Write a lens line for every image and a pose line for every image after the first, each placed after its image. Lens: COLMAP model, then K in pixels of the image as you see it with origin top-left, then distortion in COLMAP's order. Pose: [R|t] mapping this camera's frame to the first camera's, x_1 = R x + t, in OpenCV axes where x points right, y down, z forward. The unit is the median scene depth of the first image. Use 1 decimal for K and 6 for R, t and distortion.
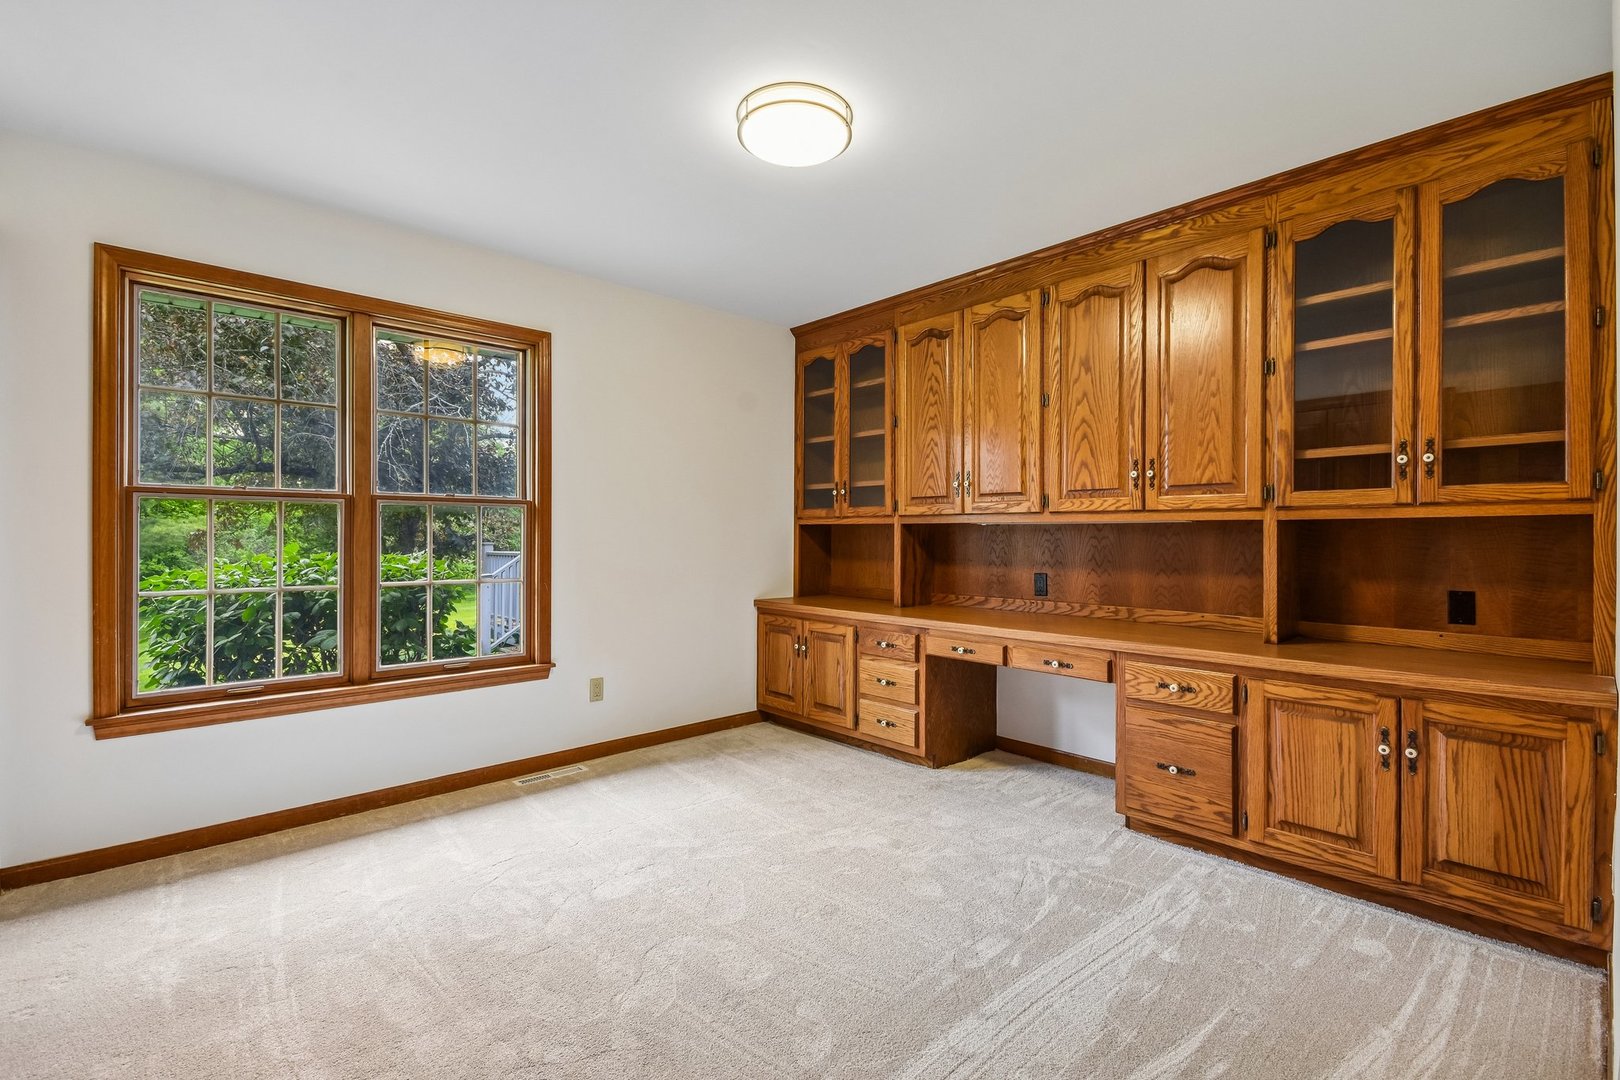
lens RADIAL K [[721.0, 0, 816.5], [0, 721.0, 542.8], [0, 0, 1]] dist [0.012174, -0.000253]
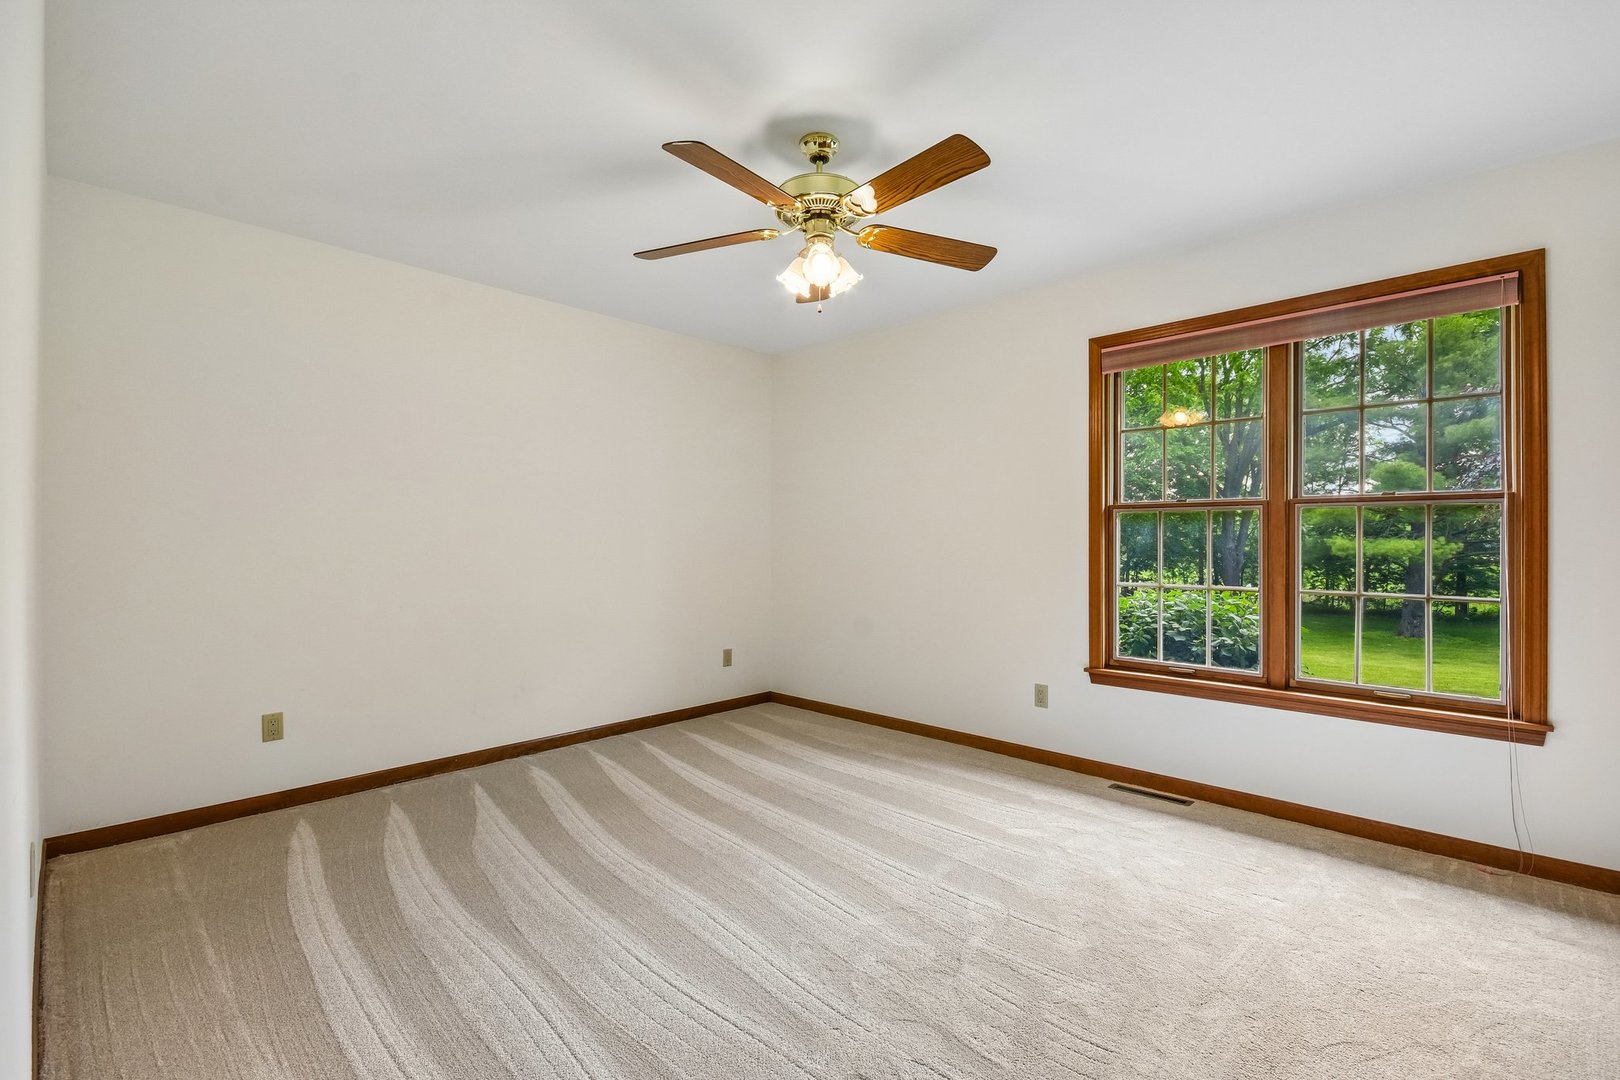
lens RADIAL K [[721.0, 0, 816.5], [0, 721.0, 542.8], [0, 0, 1]] dist [0.012174, -0.000253]
pose [[0.058447, 0.000787, -0.998290, 0.333388], [-0.006257, 0.999980, 0.000422, -0.003317], [0.998271, 0.006222, 0.058451, 0.308176]]
